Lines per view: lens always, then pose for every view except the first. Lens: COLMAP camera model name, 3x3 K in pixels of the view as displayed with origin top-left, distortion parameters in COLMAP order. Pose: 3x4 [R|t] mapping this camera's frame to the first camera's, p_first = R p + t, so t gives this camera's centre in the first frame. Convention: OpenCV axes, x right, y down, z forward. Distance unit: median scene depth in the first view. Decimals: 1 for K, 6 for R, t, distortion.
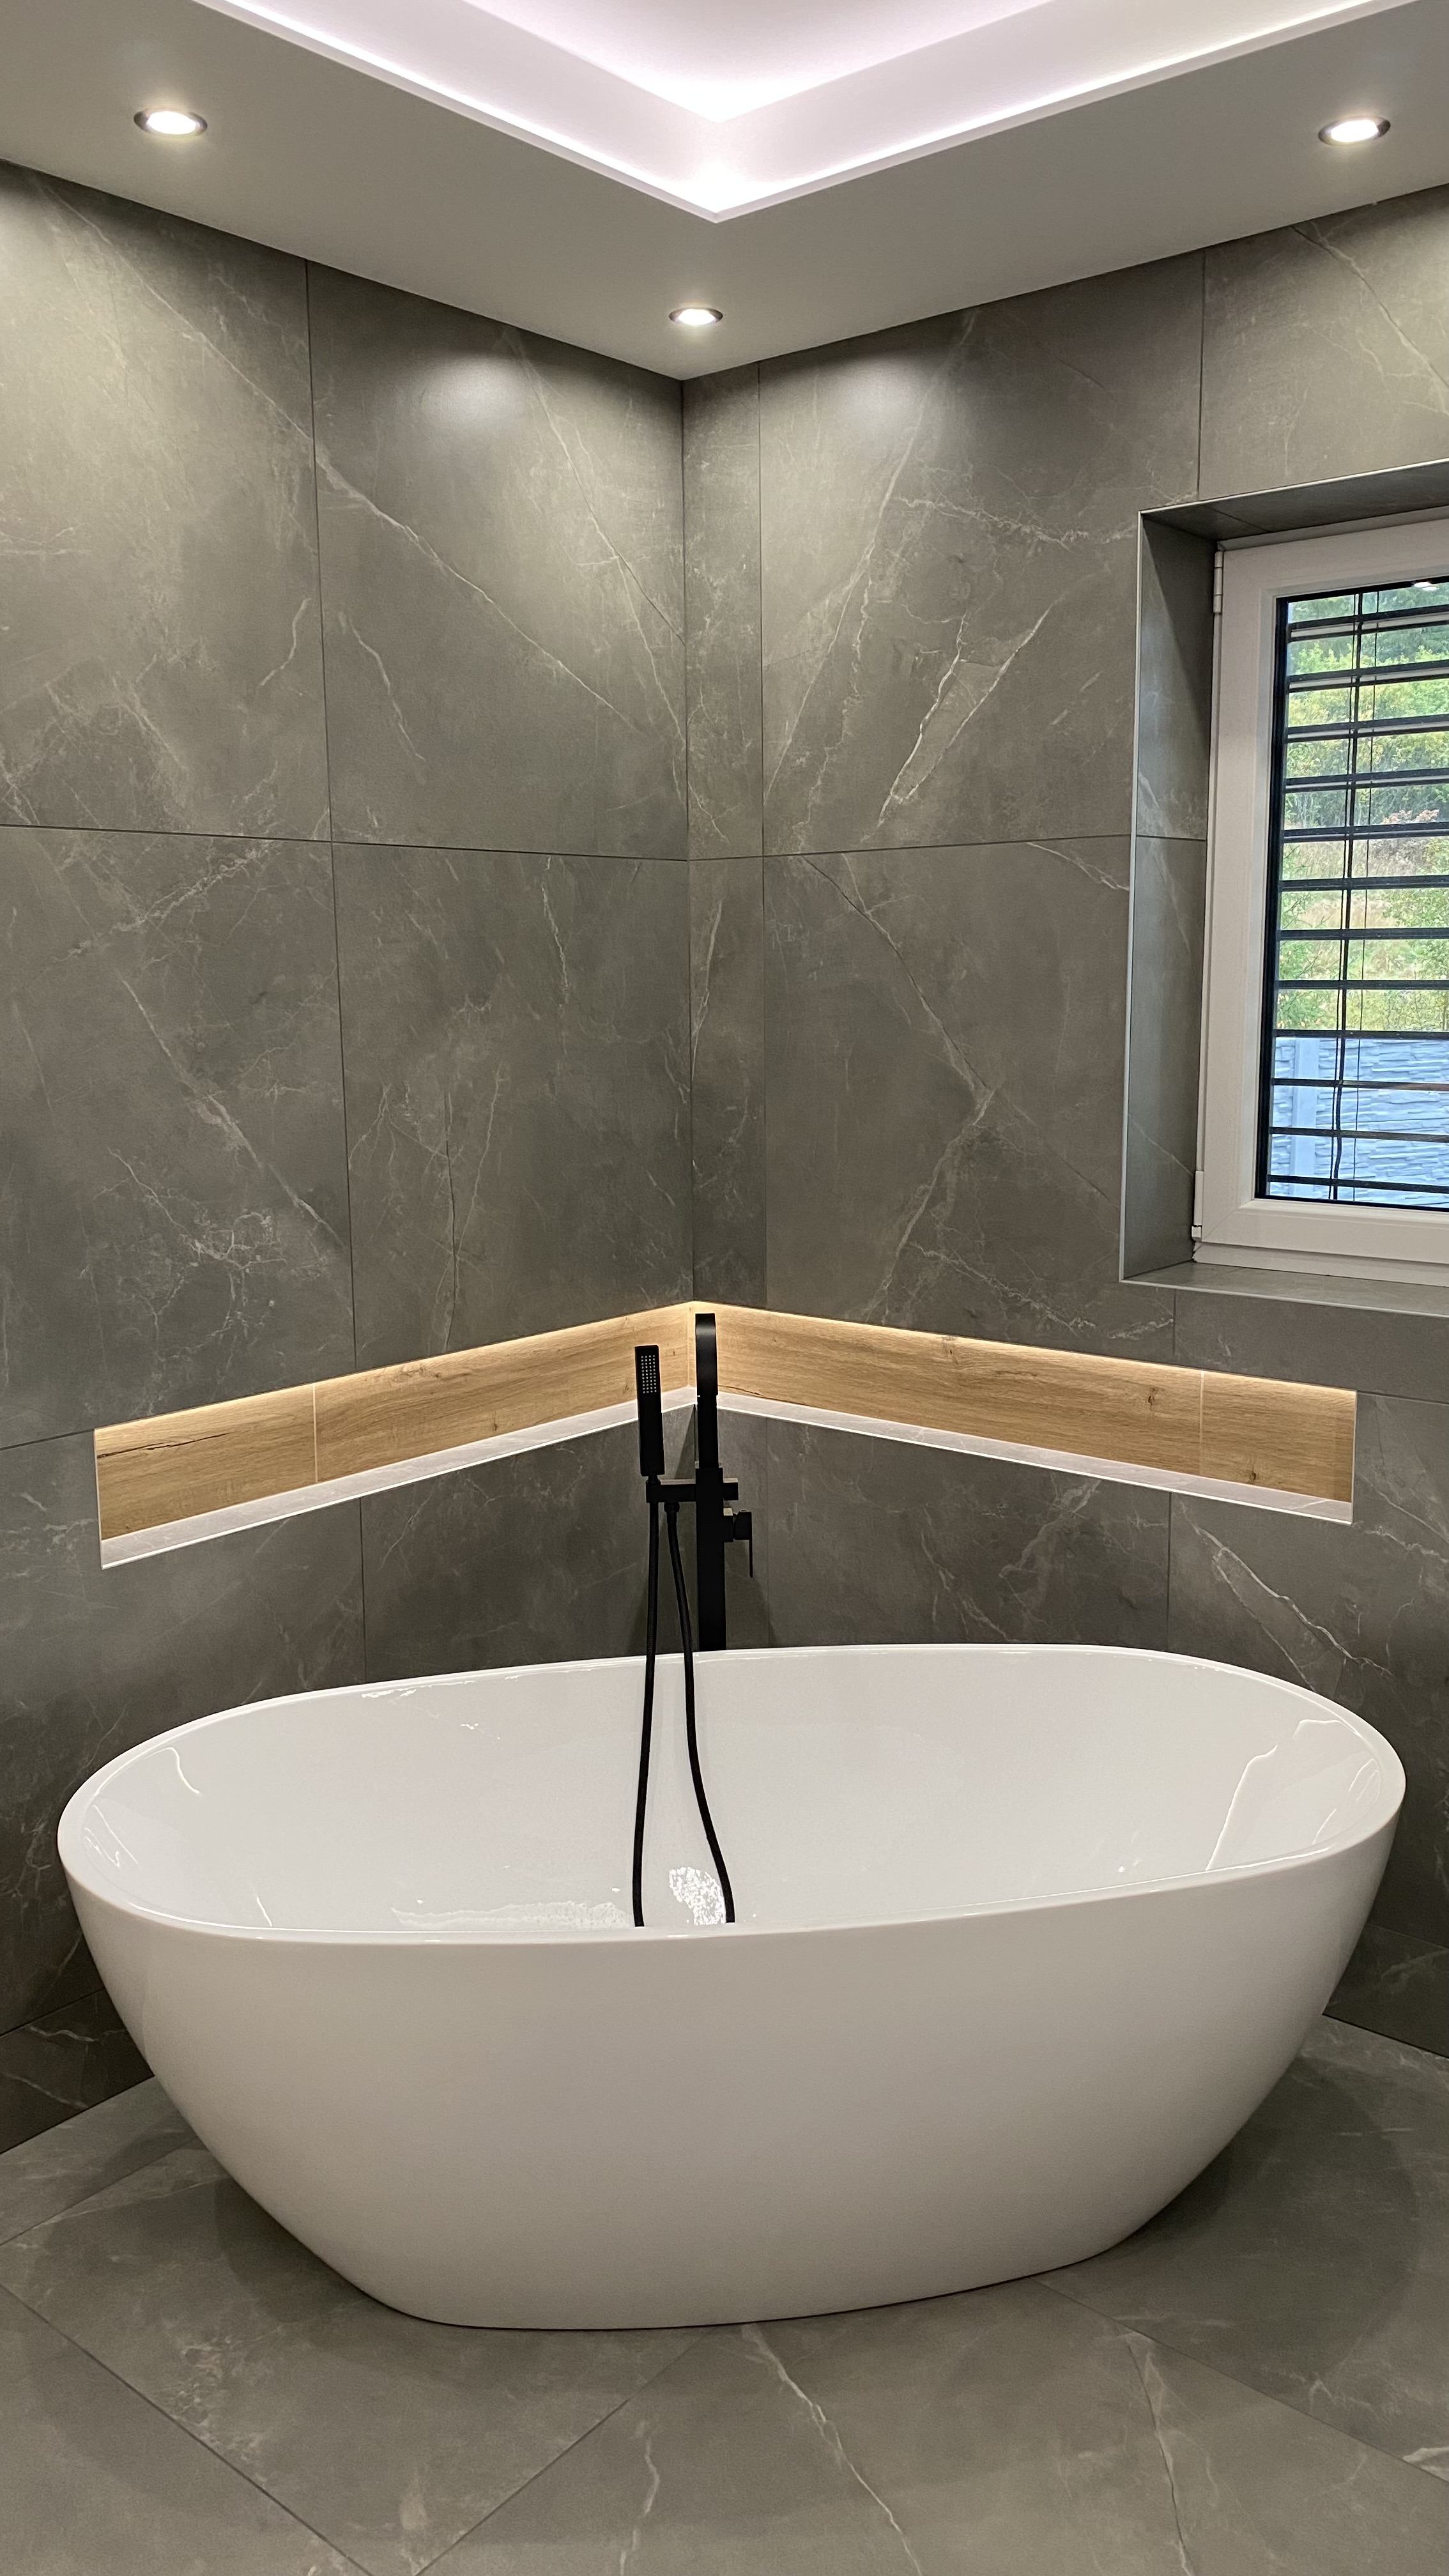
lens RADIAL K [[1966.7, 0, 715.5], [0, 1966.7, 1279.8], [0, 0, 1]] dist [0.088392, -0.171483]
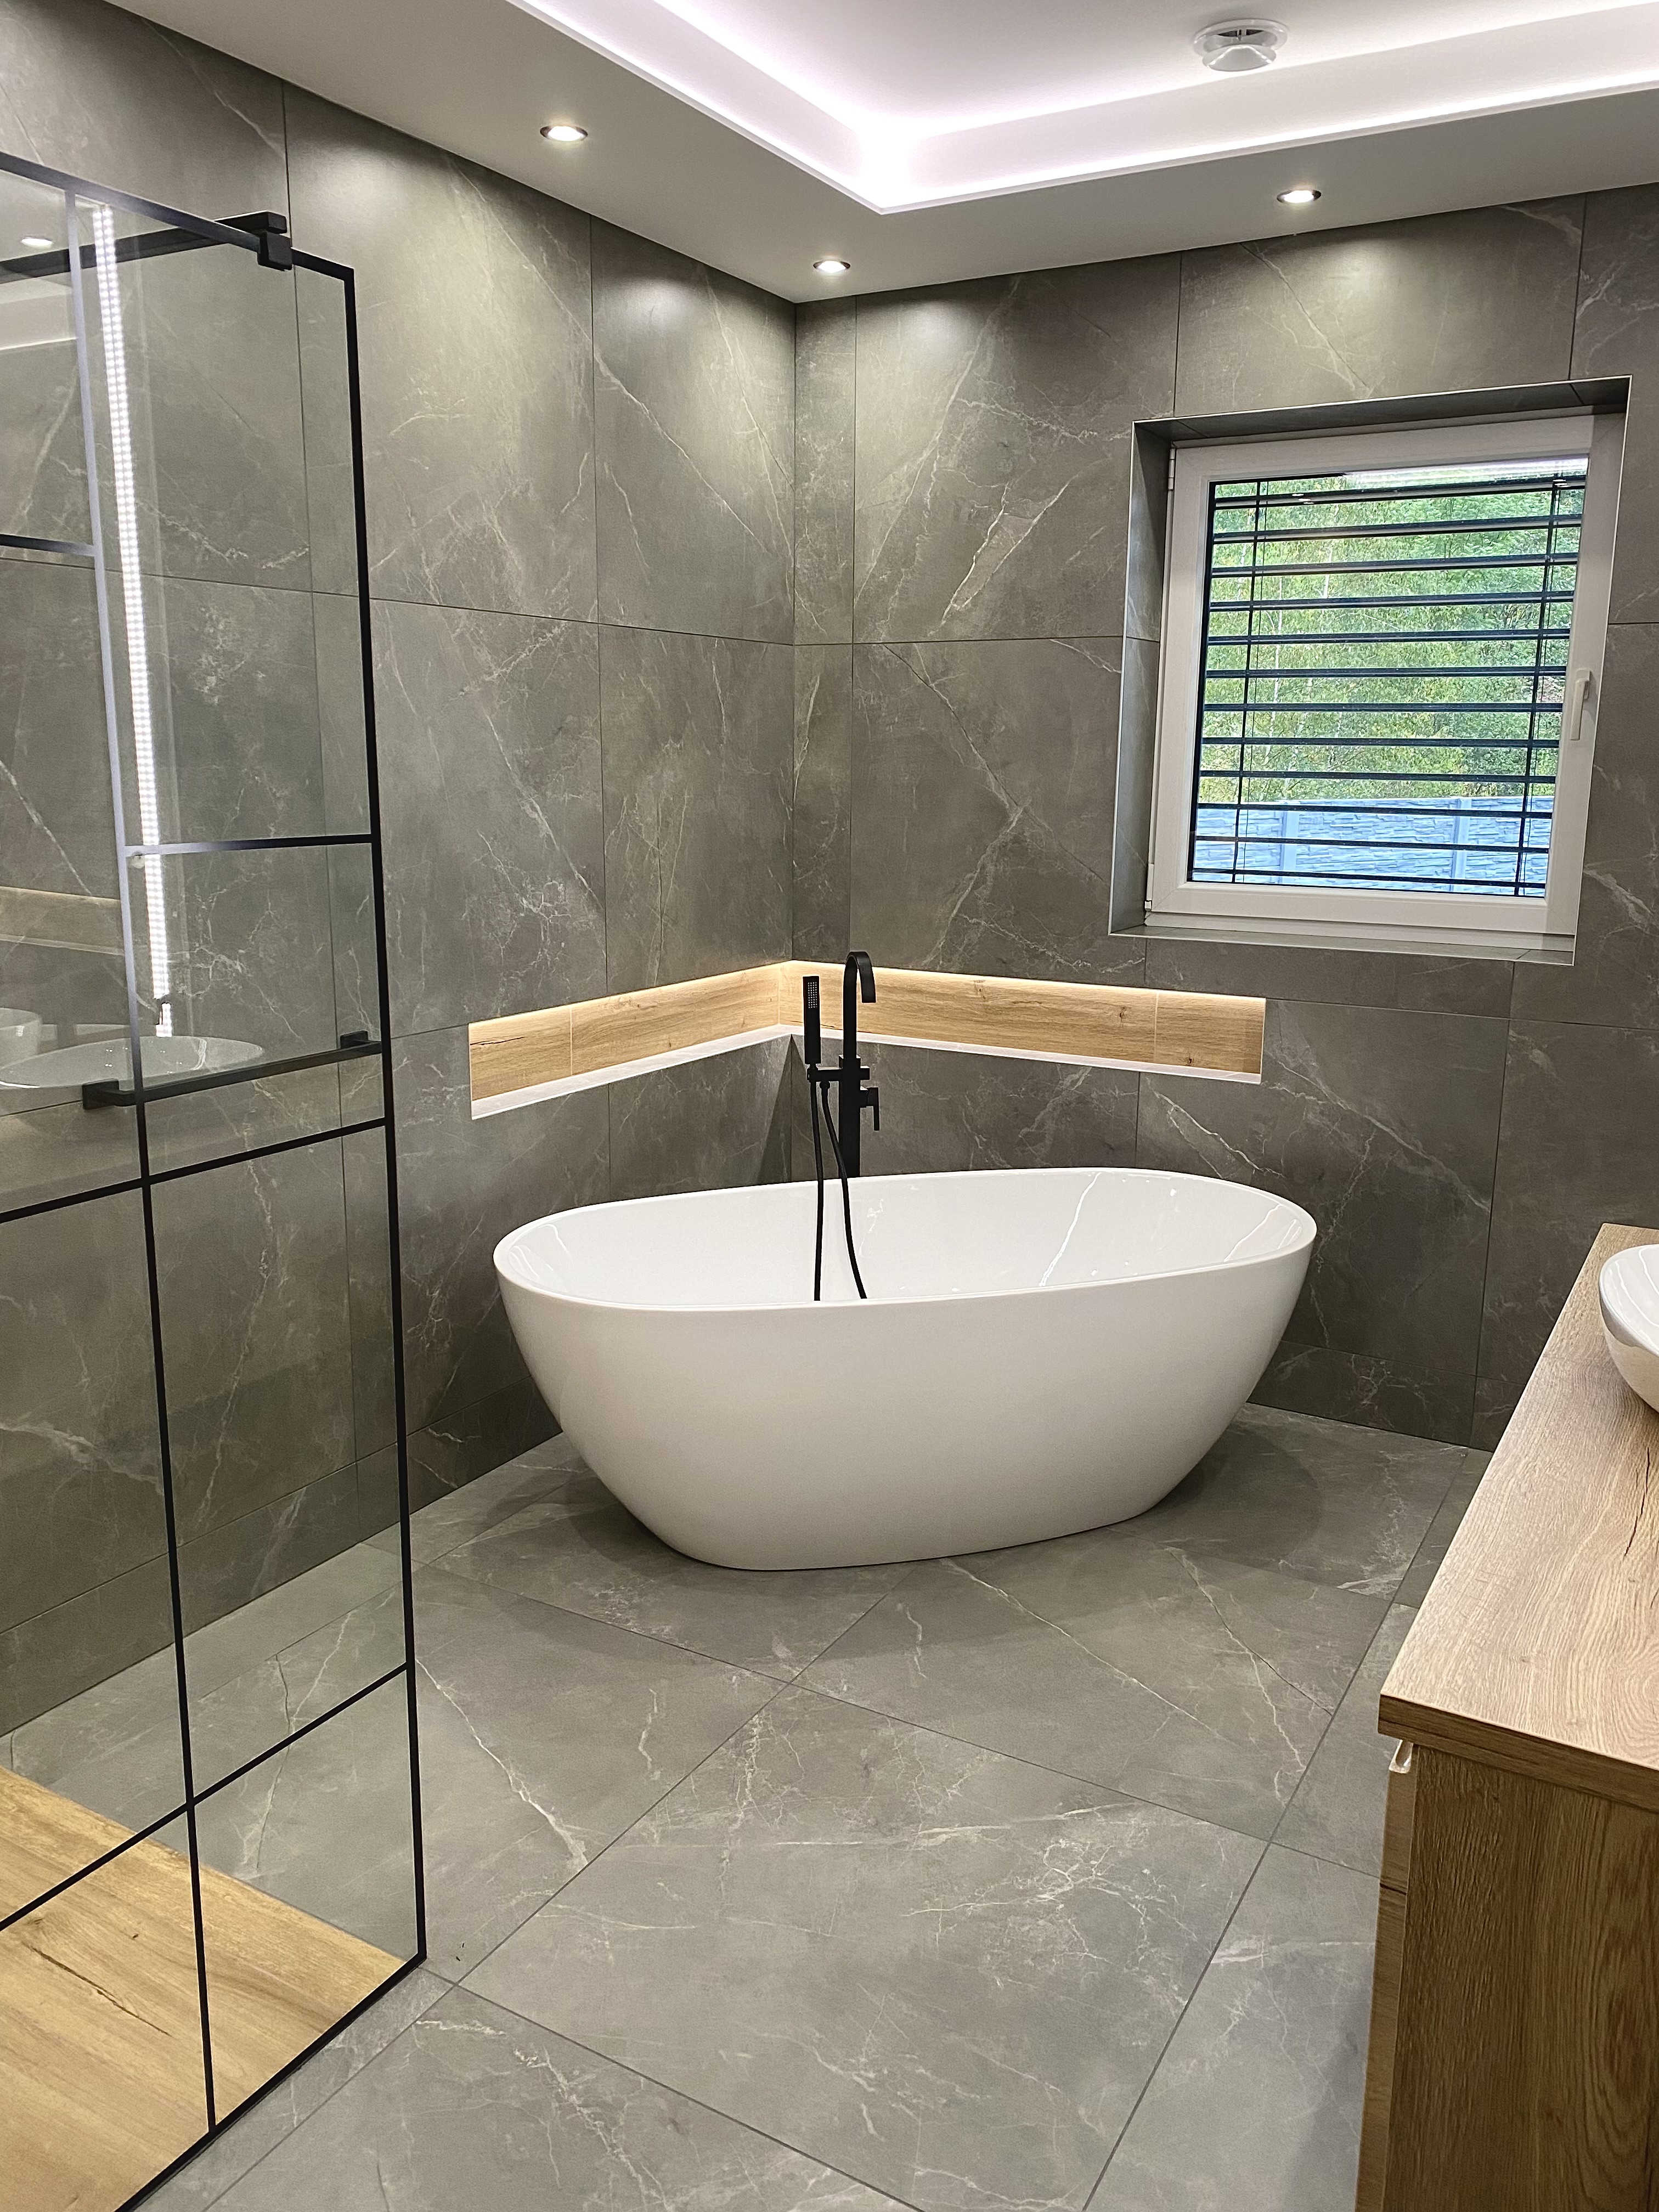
lens RADIAL K [[1691.4, 0, 829.5], [0, 1691.4, 1106.0], [0, 0, 1]] dist [0.101933, -0.228487]
pose [[0.984481, -0.016785, 0.174687, -0.239557], [0.008759, 0.998875, 0.046613, 0.070579], [-0.175273, -0.044360, 0.983520, -0.256996]]
